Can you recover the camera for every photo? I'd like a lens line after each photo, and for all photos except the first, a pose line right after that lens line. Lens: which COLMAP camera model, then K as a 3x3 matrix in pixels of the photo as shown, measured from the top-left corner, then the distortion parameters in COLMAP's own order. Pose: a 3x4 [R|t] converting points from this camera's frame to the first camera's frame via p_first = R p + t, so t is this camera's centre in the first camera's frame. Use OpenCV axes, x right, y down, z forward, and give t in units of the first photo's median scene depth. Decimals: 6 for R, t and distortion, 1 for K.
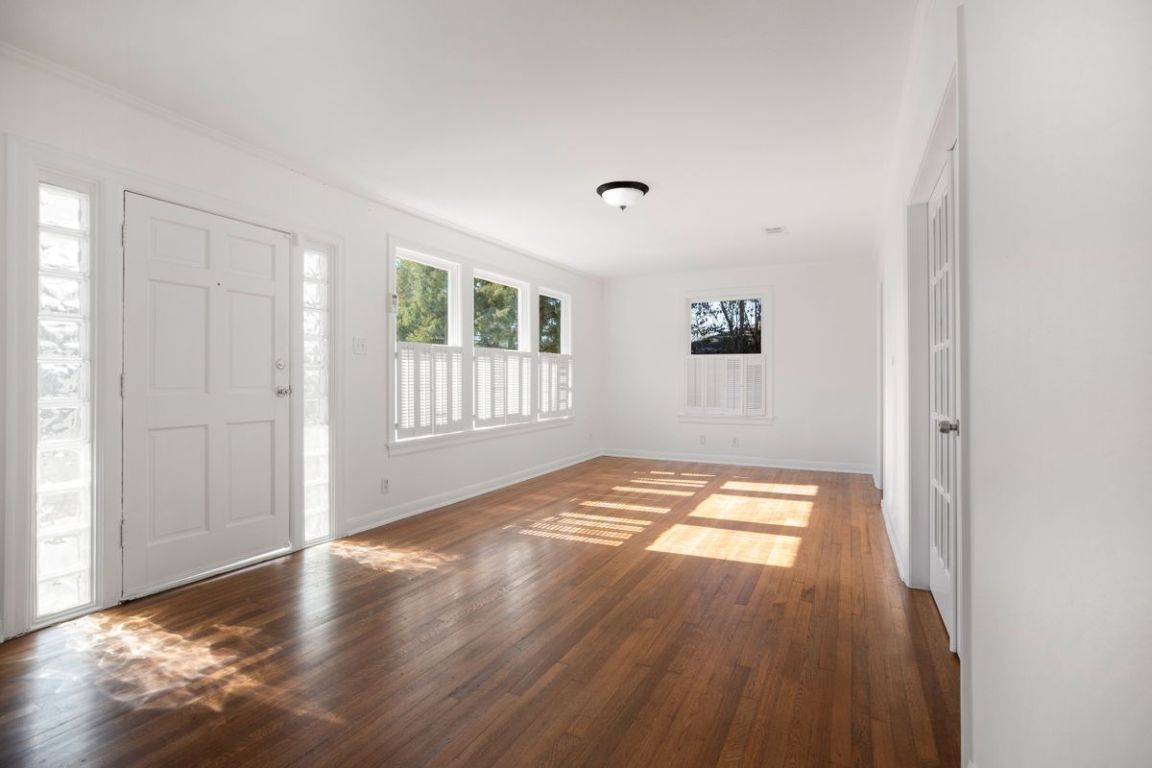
lens RADIAL K [[542.9, 0, 567.2], [0, 542.9, 374.7], [0, 0, 1]] dist [-0.019680, 0.000278]
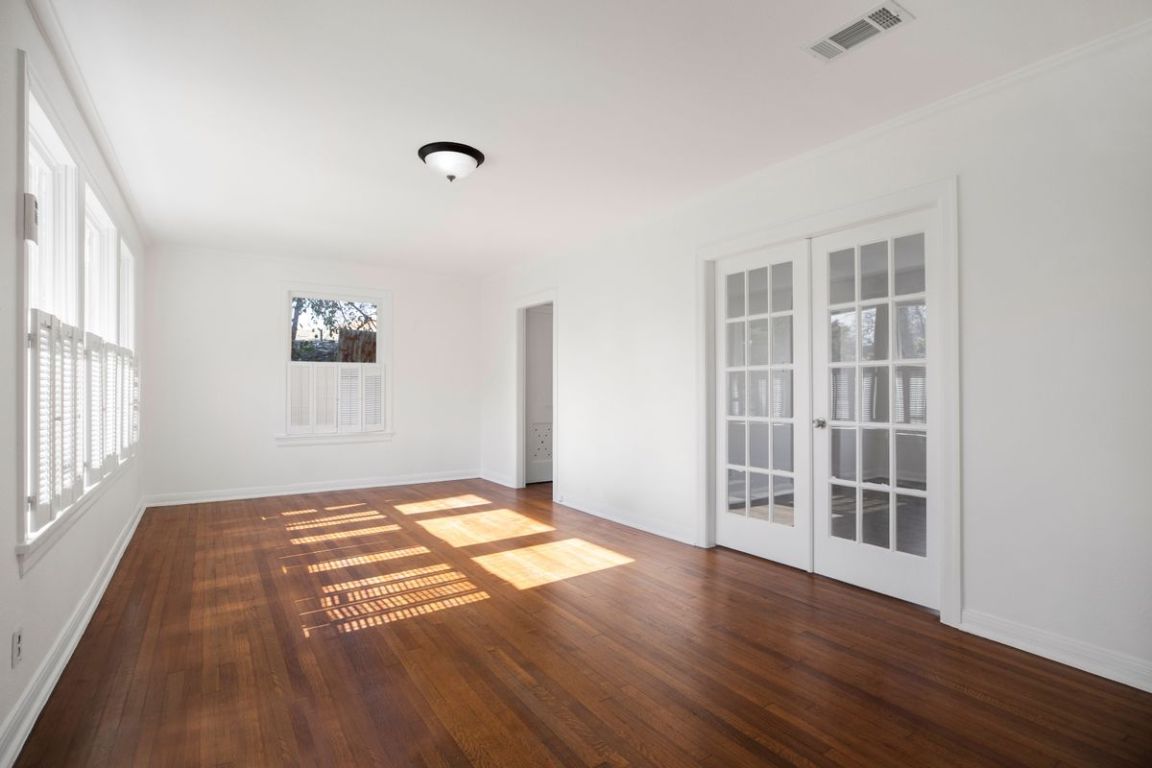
lens RADIAL K [[564.8, 0, 576.0], [0, 564.8, 384.0], [0, 0, 1]] dist [-0.000242, 0.000066]
pose [[0.491385, 0.008999, 0.870896, -0.478498], [-0.008024, 0.999951, -0.005805, -0.000734], [-0.870905, -0.004136, 0.491433, 0.384015]]
